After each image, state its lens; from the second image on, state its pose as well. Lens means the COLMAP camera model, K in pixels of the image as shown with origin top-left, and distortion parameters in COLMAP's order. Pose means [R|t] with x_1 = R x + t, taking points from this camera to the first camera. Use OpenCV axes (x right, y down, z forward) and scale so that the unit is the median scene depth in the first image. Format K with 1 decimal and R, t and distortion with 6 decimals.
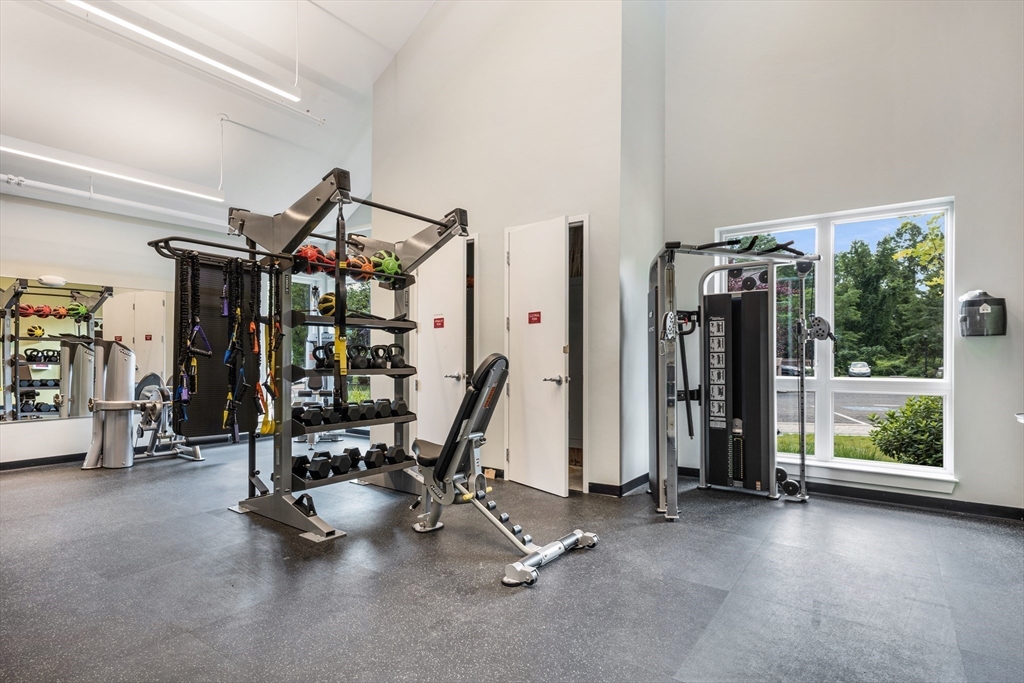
lens RADIAL K [[527.8, 0, 511.5], [0, 527.8, 344.4], [0, 0, 1]] dist [-0.005328, -0.001223]
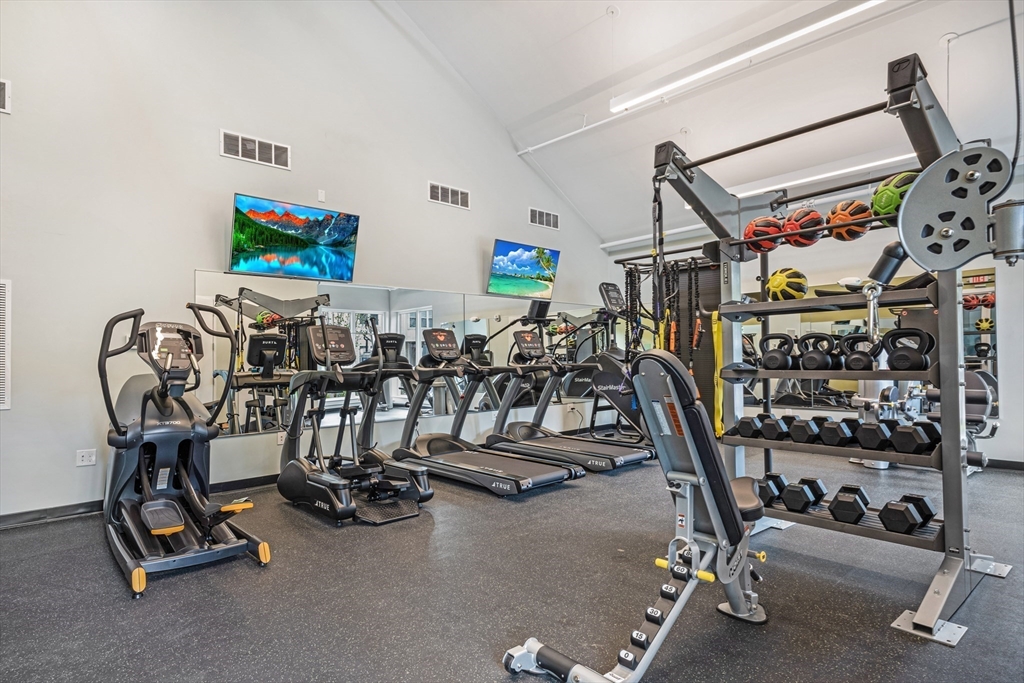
lens RADIAL K [[527.8, 0, 511.6], [0, 527.8, 347.2], [0, 0, 1]] dist [-0.005328, -0.001223]
pose [[-0.171163, -0.008746, -0.985204, 0.857630], [0.033824, 0.999319, -0.014747, 0.007778], [0.984662, -0.035847, -0.170751, 1.266772]]
